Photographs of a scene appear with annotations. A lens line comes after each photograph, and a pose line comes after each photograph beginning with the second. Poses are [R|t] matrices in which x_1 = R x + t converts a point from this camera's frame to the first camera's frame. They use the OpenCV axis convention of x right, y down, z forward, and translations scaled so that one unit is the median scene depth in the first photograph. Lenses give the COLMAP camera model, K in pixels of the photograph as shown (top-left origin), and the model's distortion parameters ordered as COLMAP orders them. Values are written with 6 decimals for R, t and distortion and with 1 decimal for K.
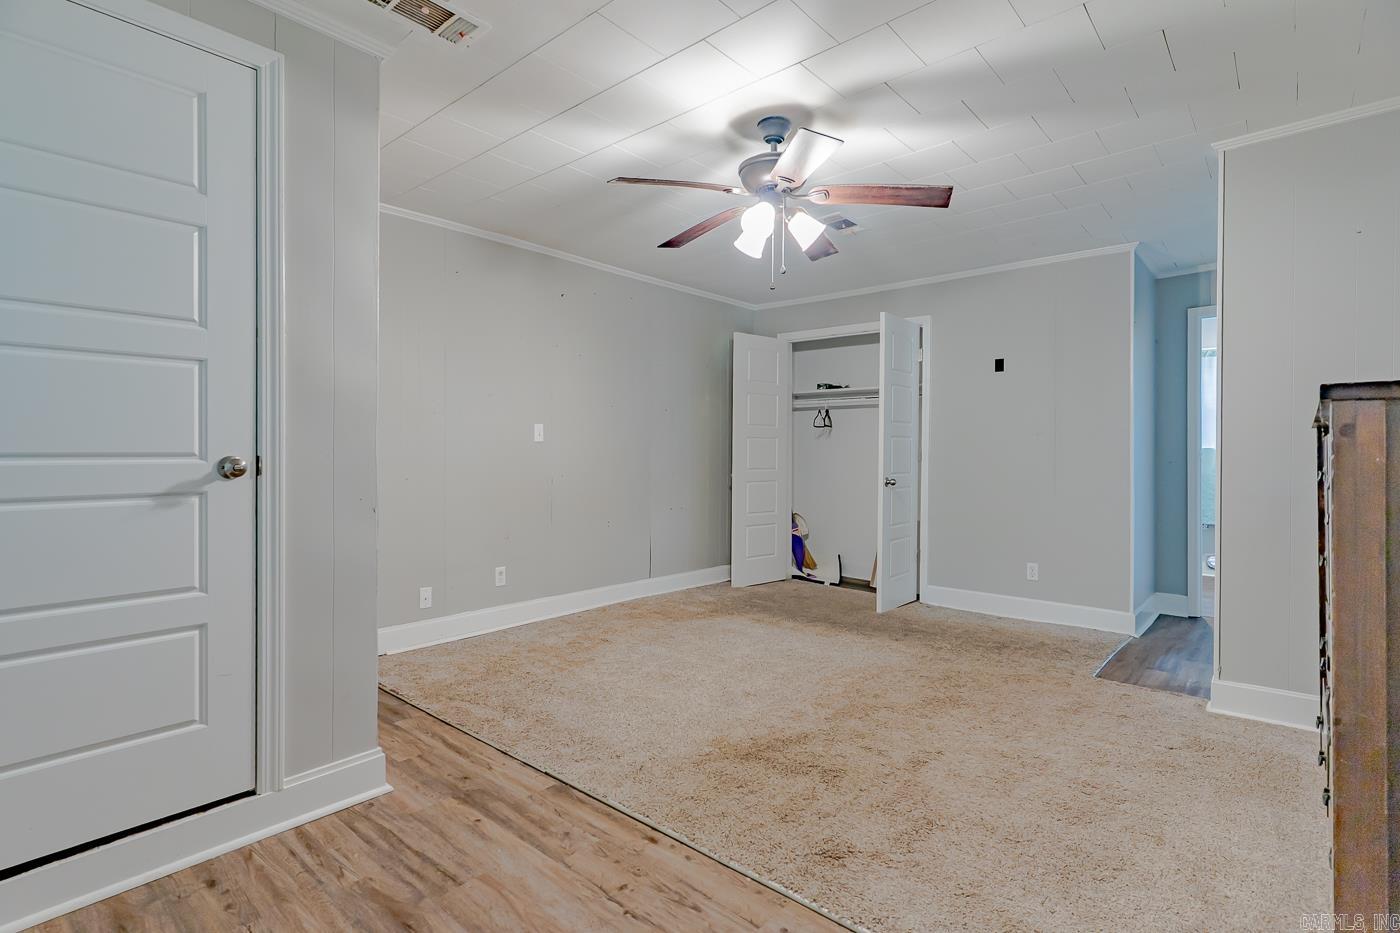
lens RADIAL K [[673.4, 0, 699.2], [0, 673.4, 461.8], [0, 0, 1]] dist [0.000322, -0.000197]
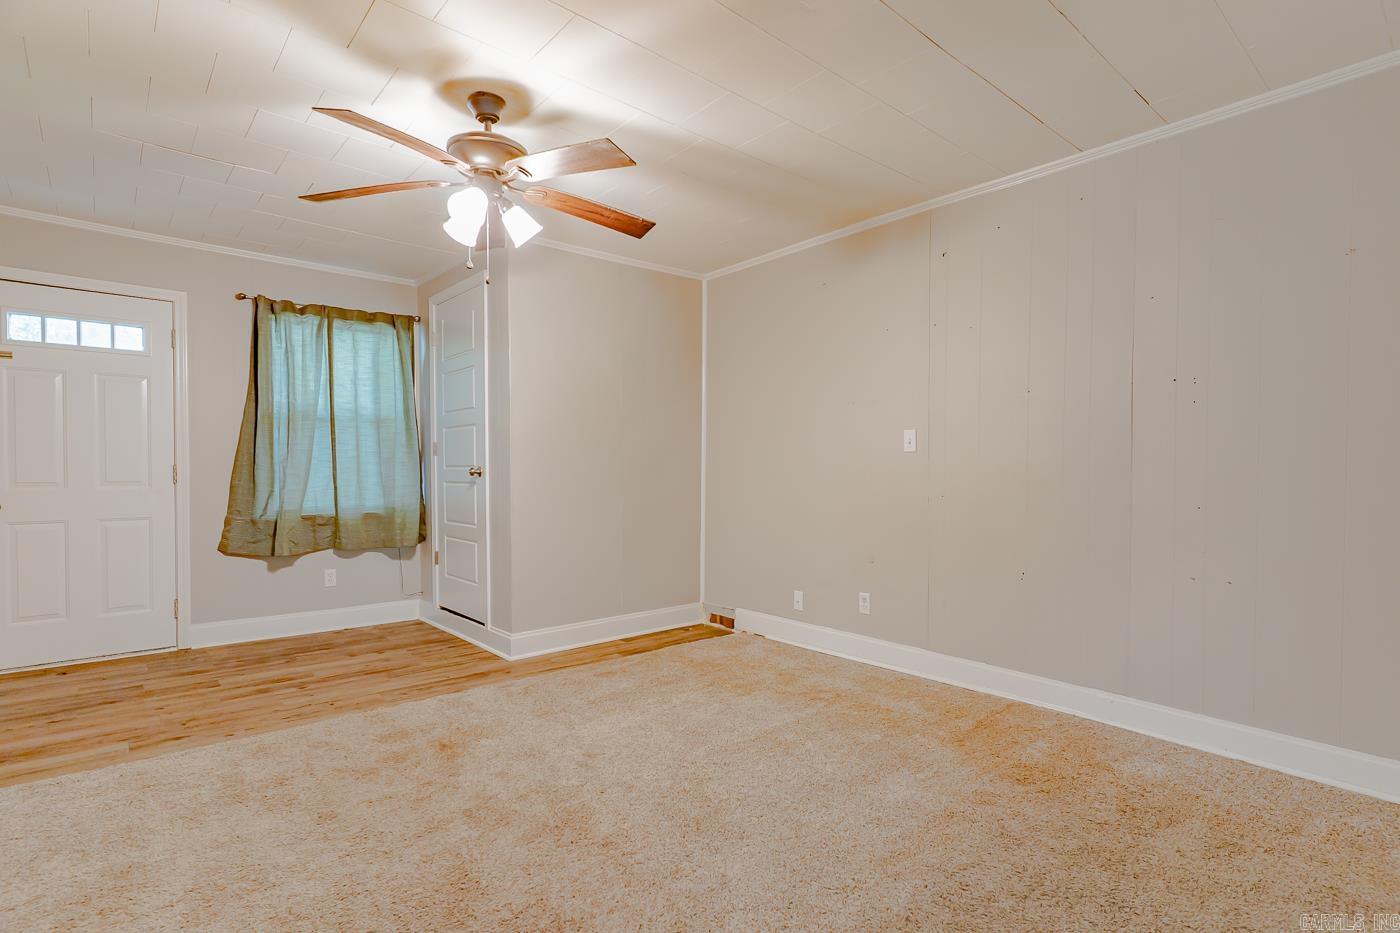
lens RADIAL K [[675.6, 0, 689.1], [0, 675.6, 472.5], [0, 0, 1]] dist [-0.001075, -0.000442]
pose [[-0.126838, -0.002054, -0.991921, 1.058963], [-0.020402, 0.999792, 0.000538, 0.000840], [0.991714, 0.020306, -0.126854, 1.484019]]
